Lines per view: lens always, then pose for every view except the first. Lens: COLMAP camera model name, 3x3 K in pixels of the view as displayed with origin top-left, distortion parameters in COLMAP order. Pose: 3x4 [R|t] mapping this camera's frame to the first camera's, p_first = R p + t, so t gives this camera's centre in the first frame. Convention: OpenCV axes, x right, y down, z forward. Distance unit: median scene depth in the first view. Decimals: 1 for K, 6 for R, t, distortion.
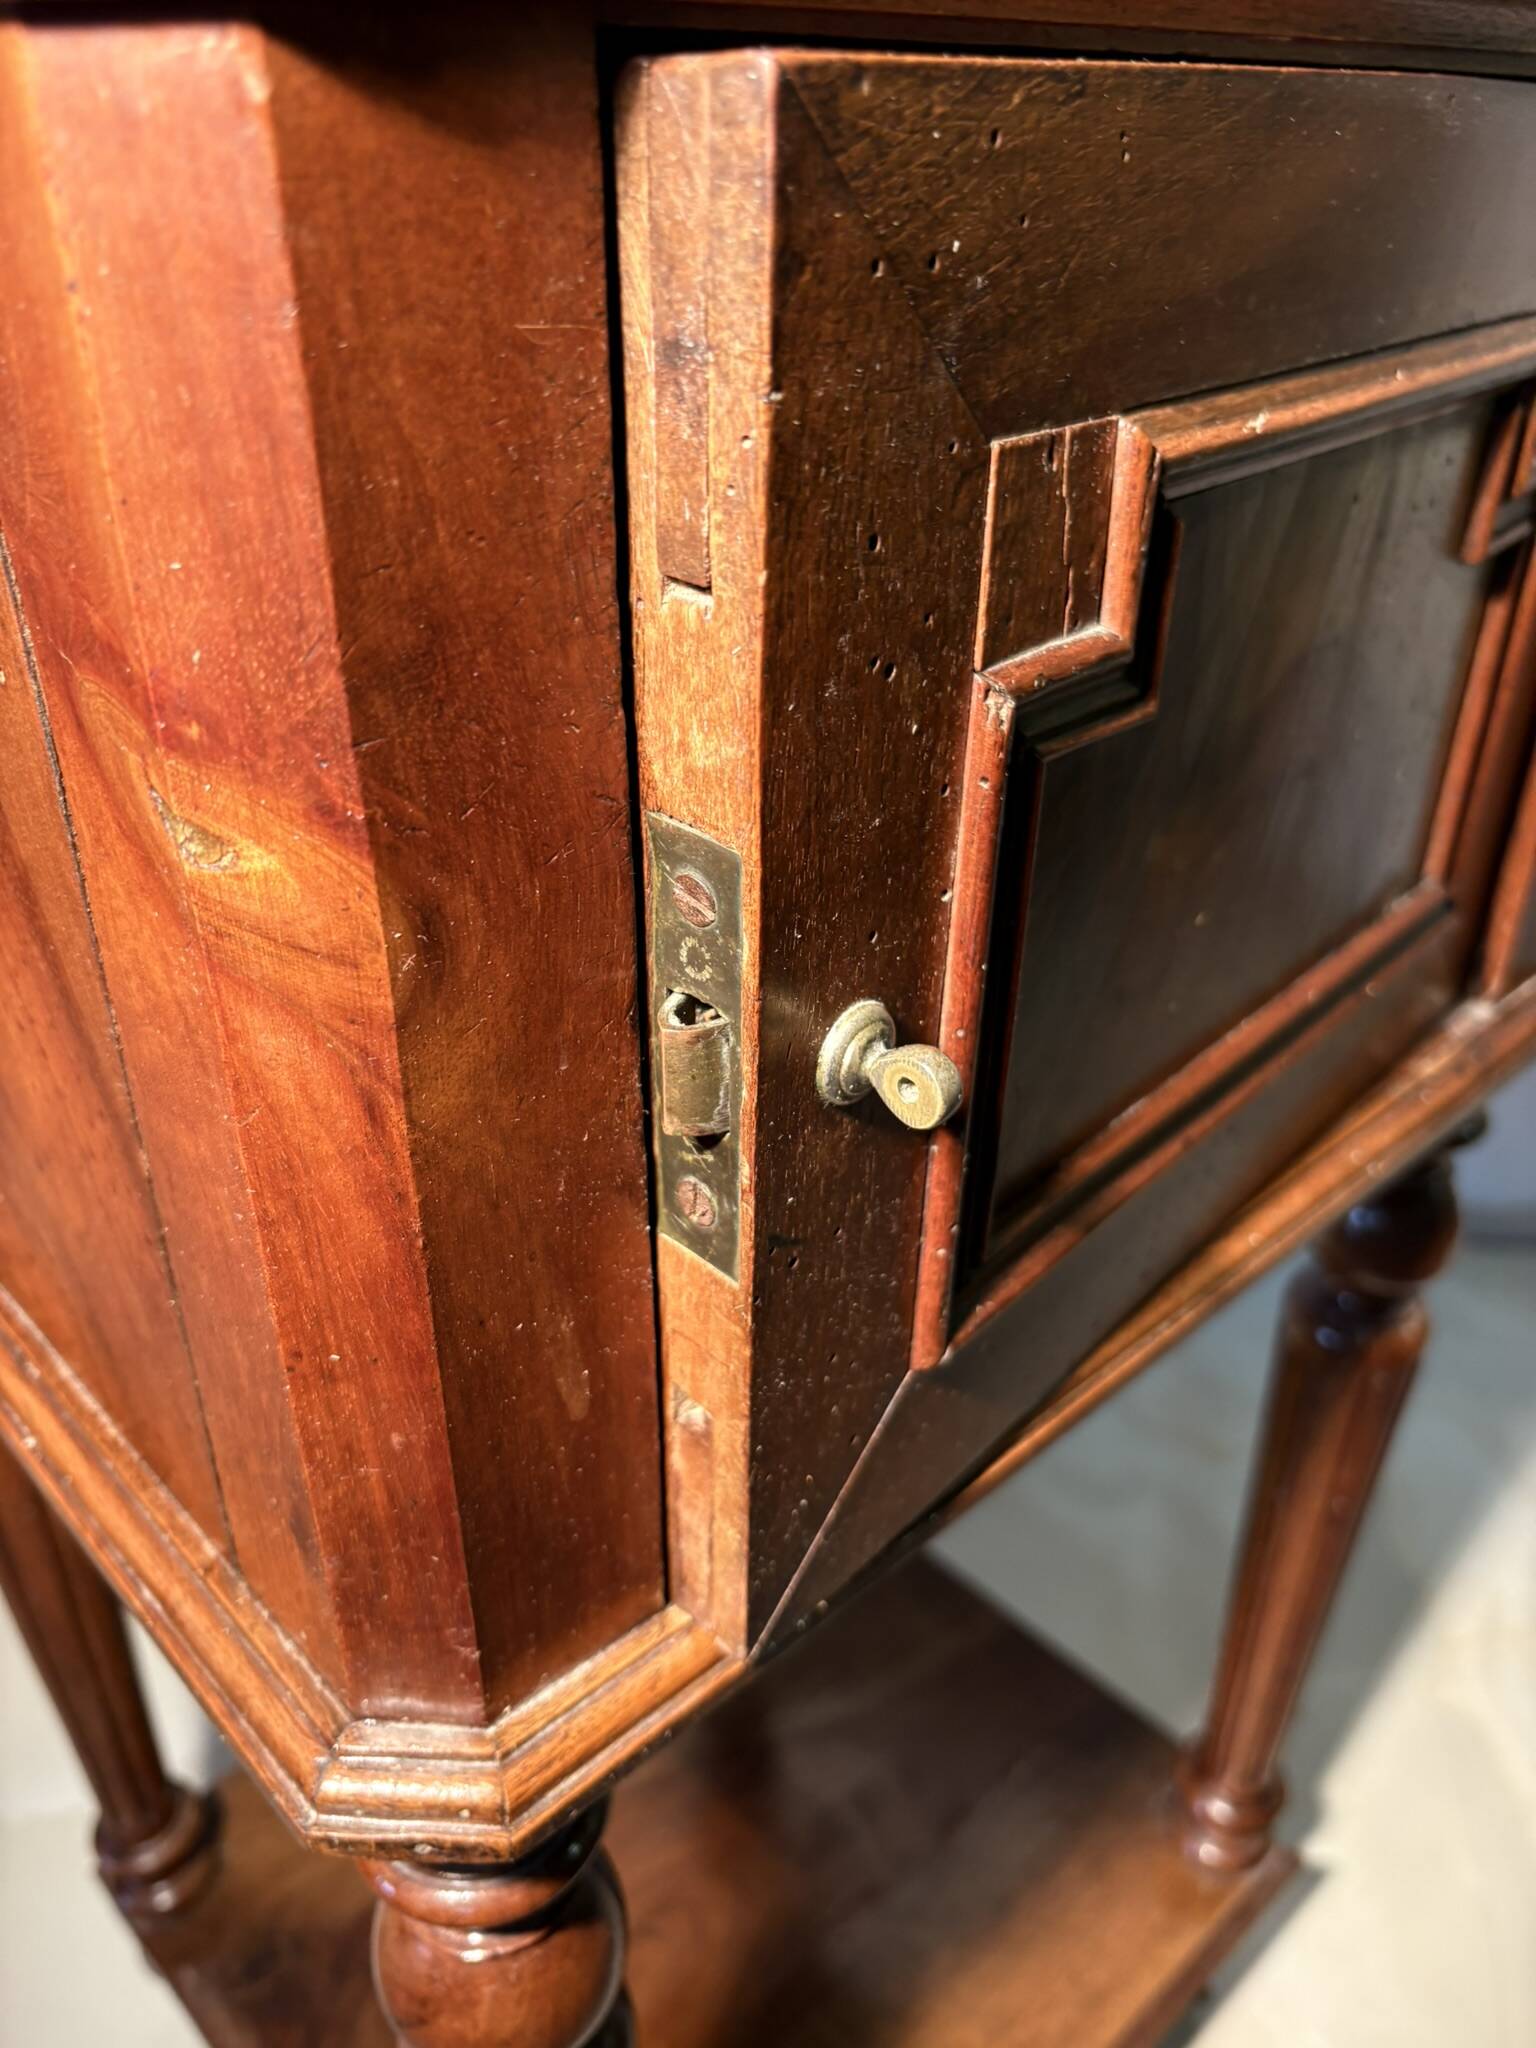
lens RADIAL K [[1601.0, 0, 766.8], [0, 1601.0, 1024.7], [0, 0, 1]] dist [-0.036554, 0.049308]
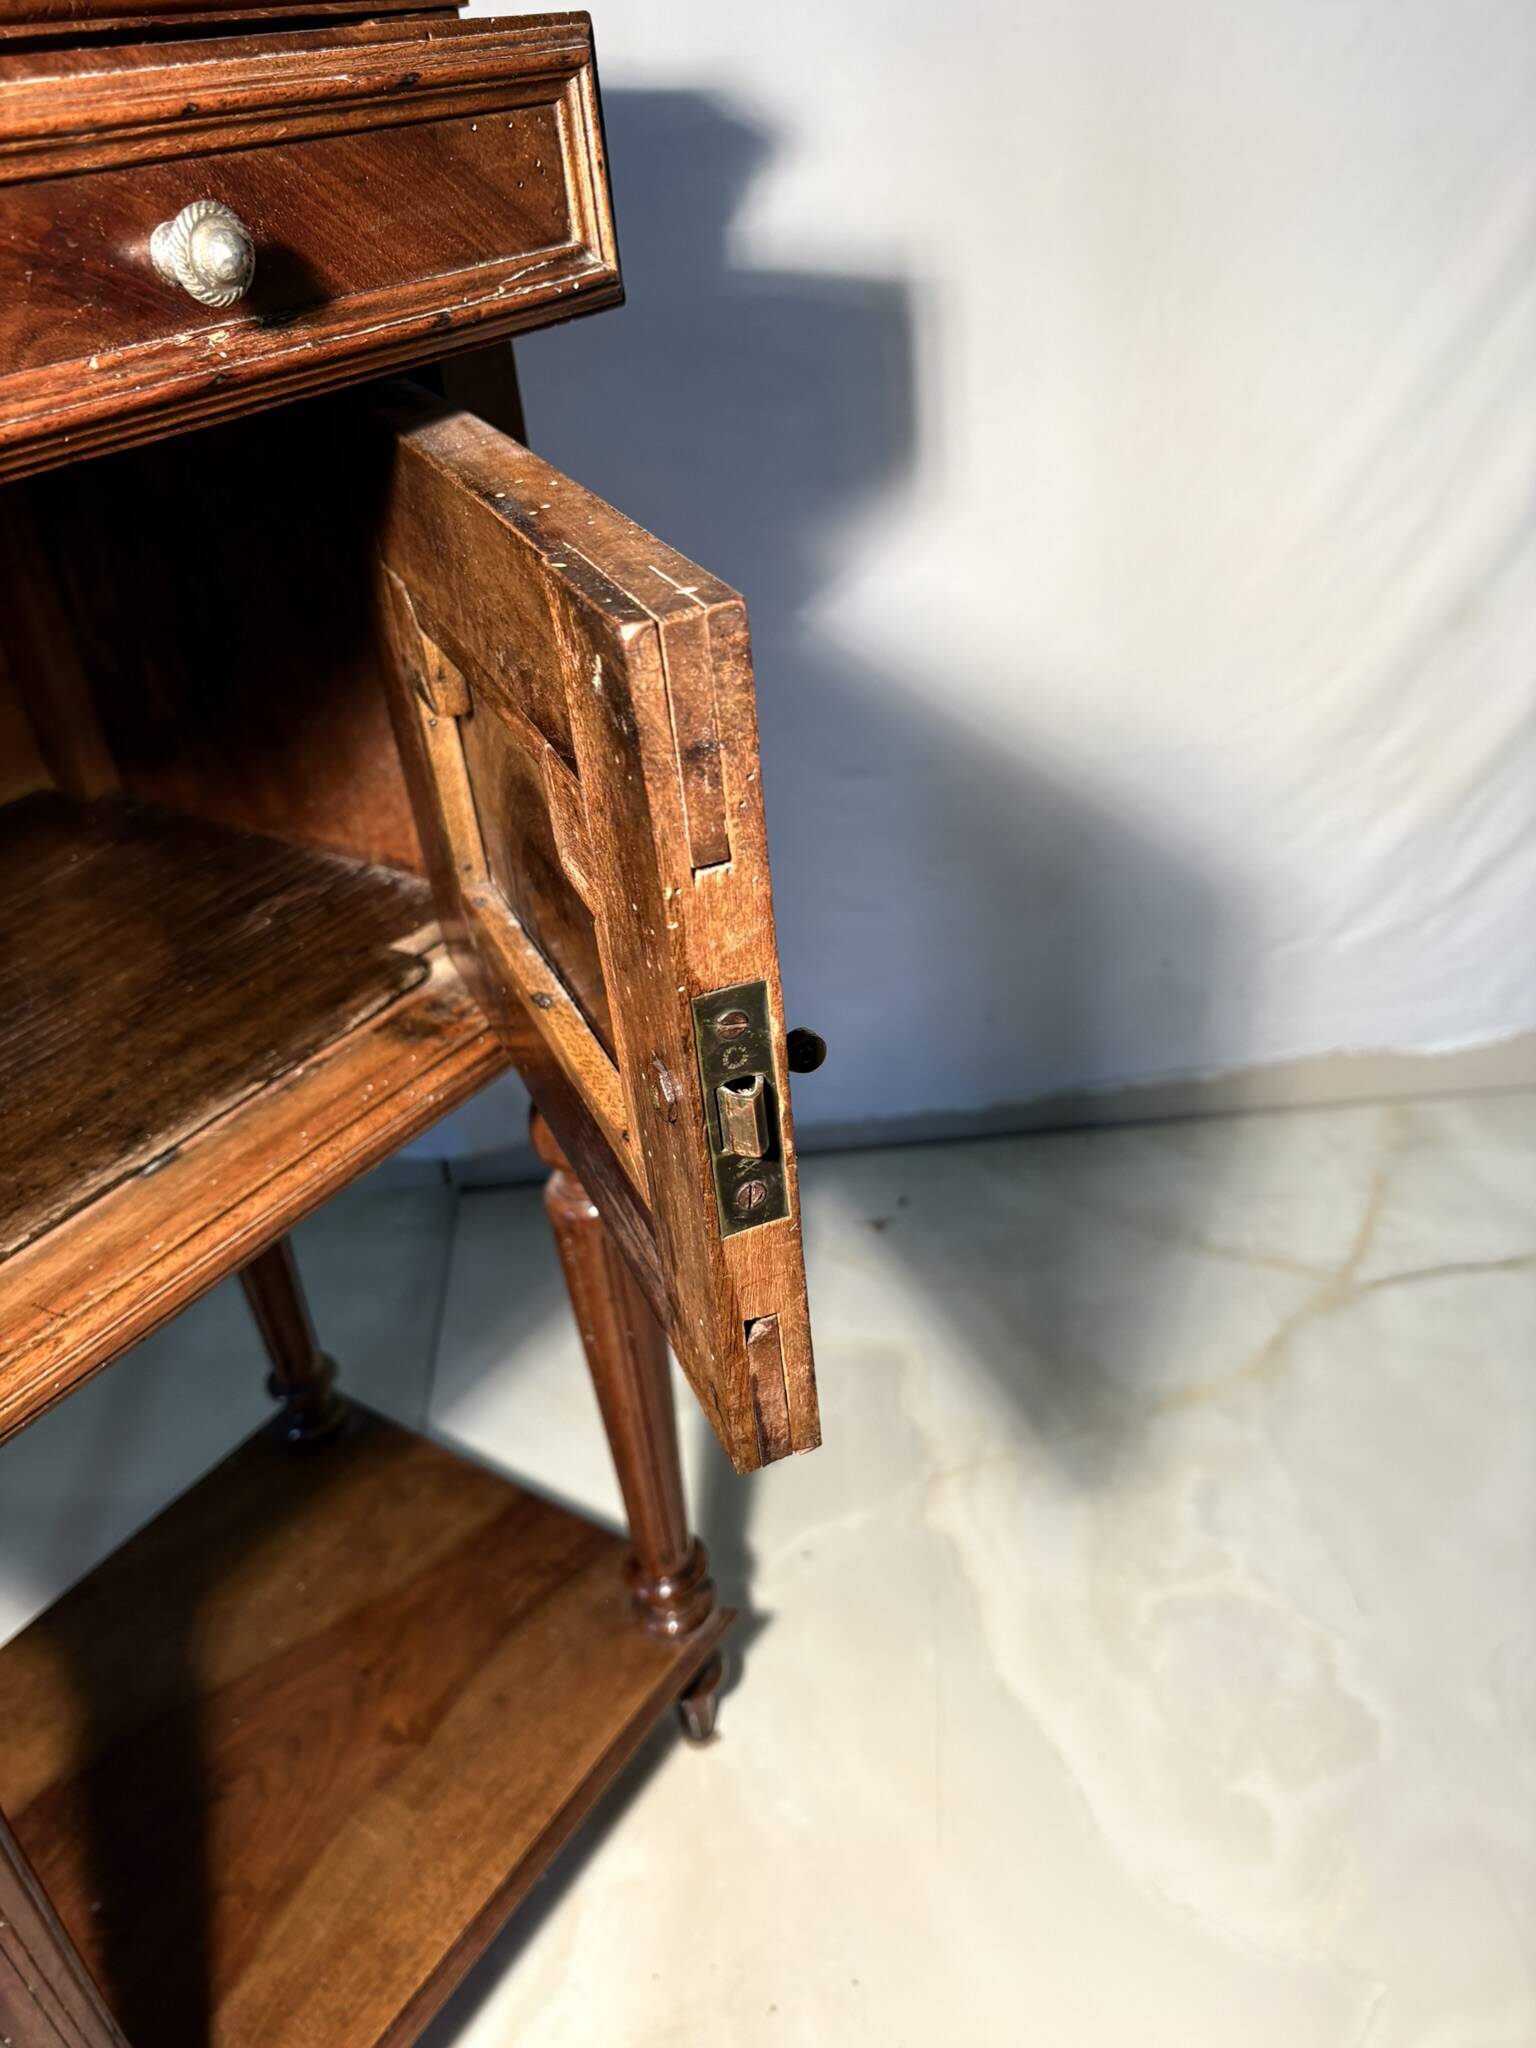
lens RADIAL K [[1563.3, 0, 758.8], [0, 1563.3, 1042.1], [0, 0, 1]] dist [-0.000058, -0.002257]
pose [[0.970736, -0.203329, 0.127785, 1.113221], [0.199994, 0.979039, 0.038545, 0.089235], [-0.132944, -0.011861, 0.991053, -1.013752]]
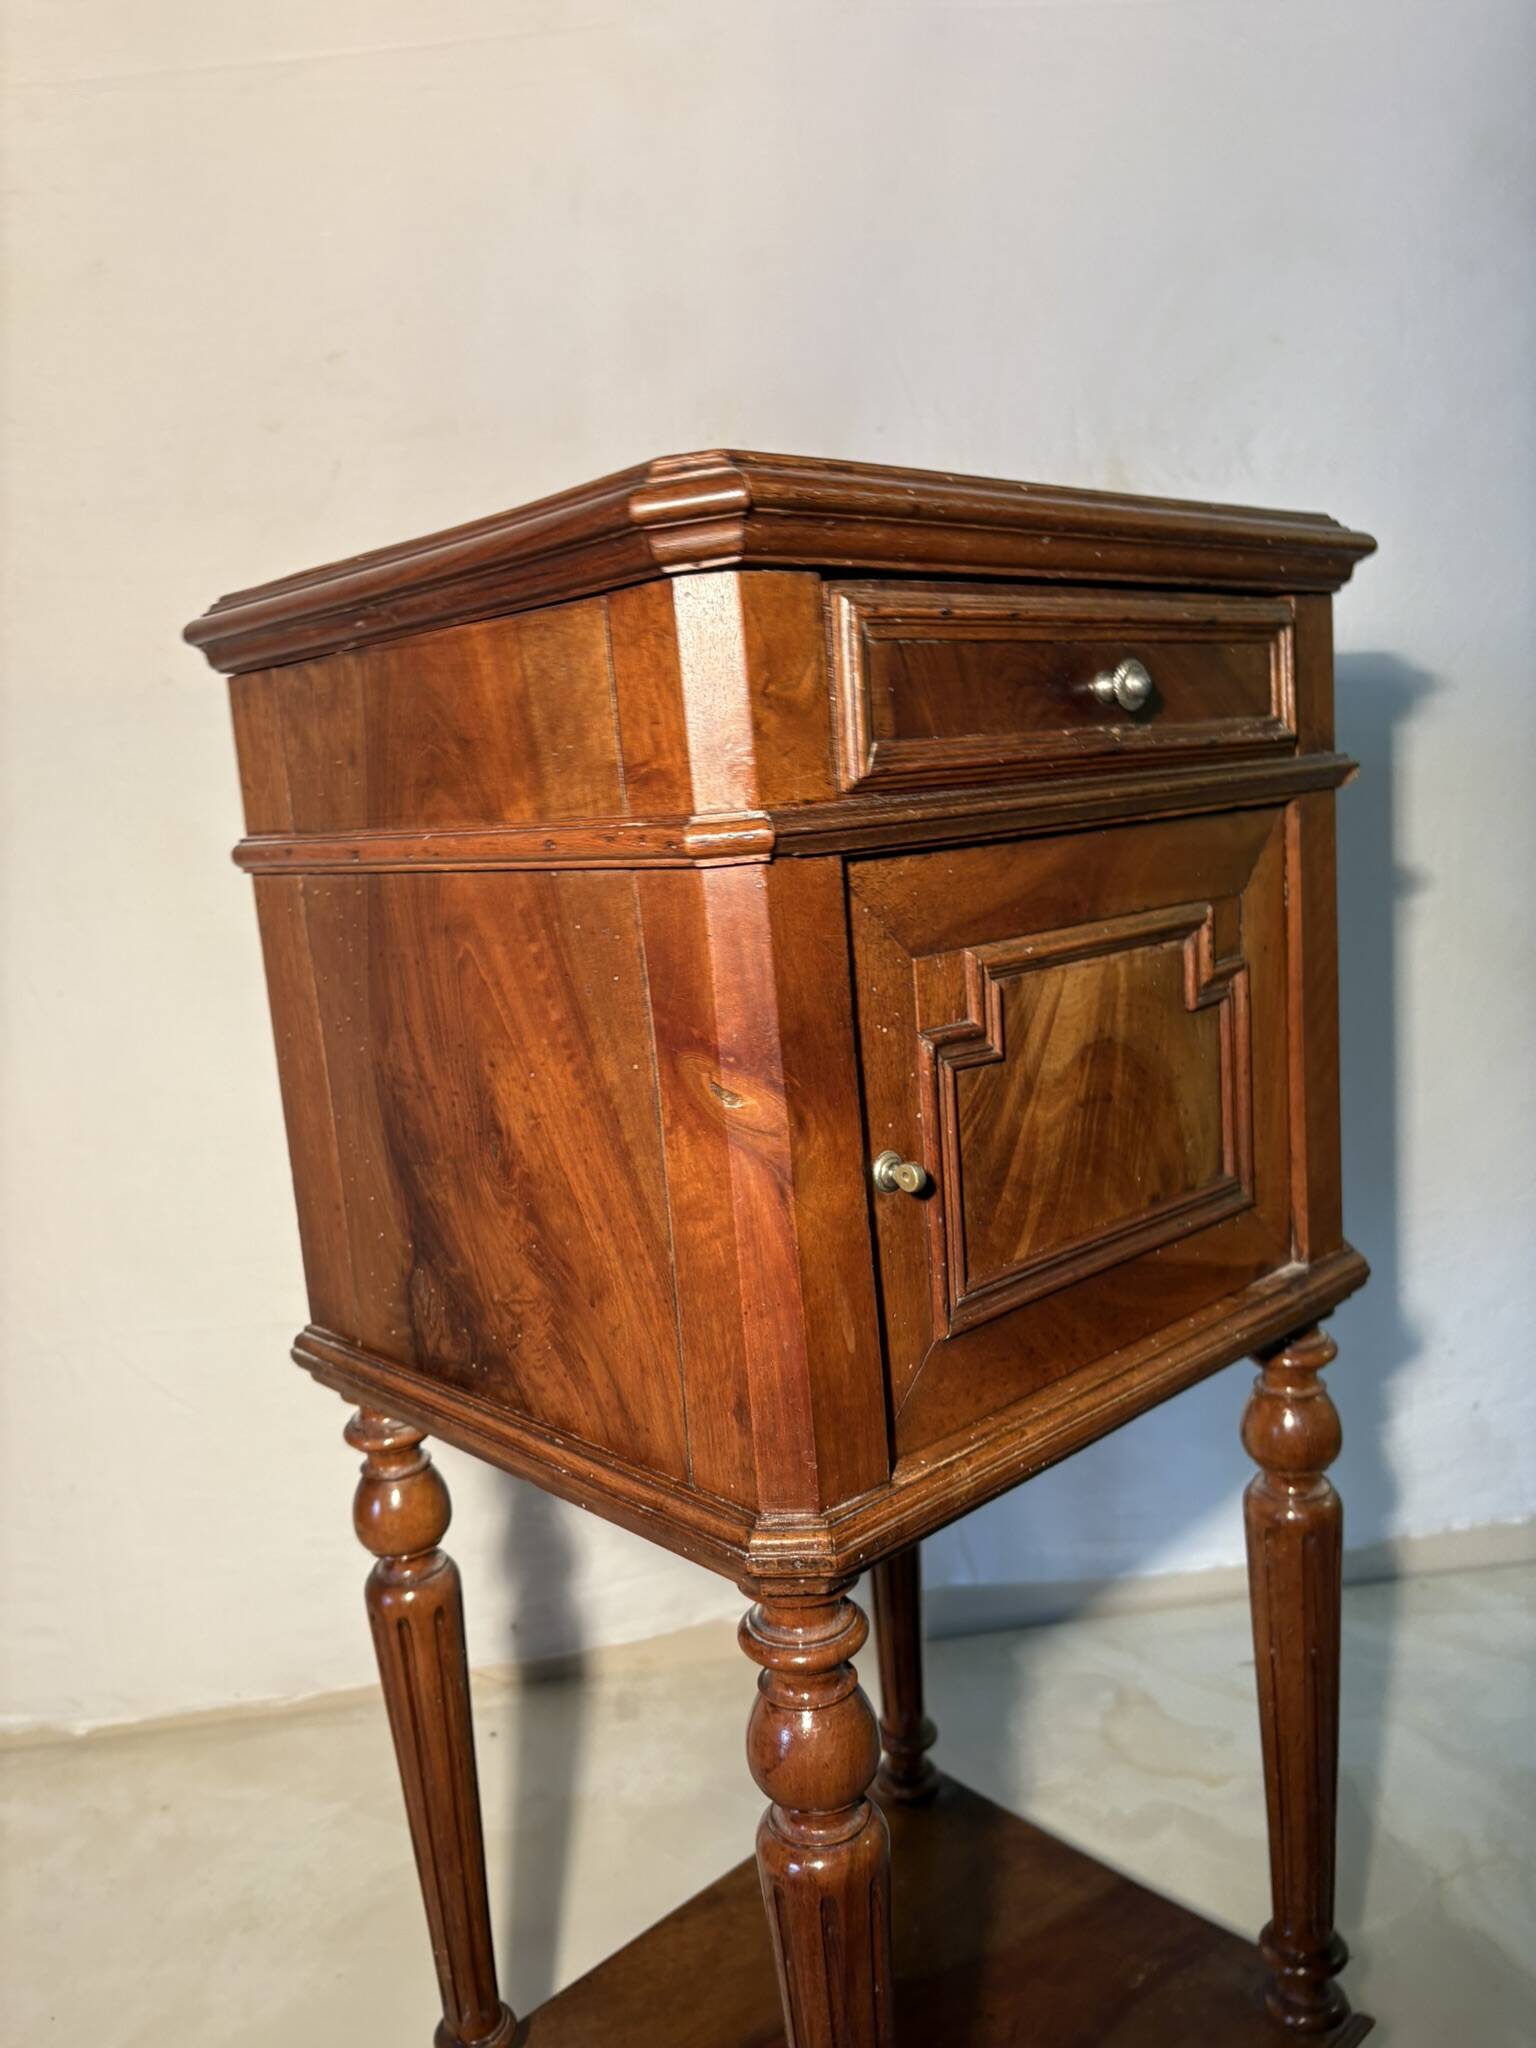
lens RADIAL K [[1576.5, 0, 754.1], [0, 1576.5, 1036.5], [0, 0, 1]] dist [0.004847, -0.007475]
pose [[0.995778, -0.088923, -0.022787, -0.216766], [0.074464, 0.927645, -0.365965, 0.861354], [0.053681, 0.362723, 0.930350, -1.811603]]
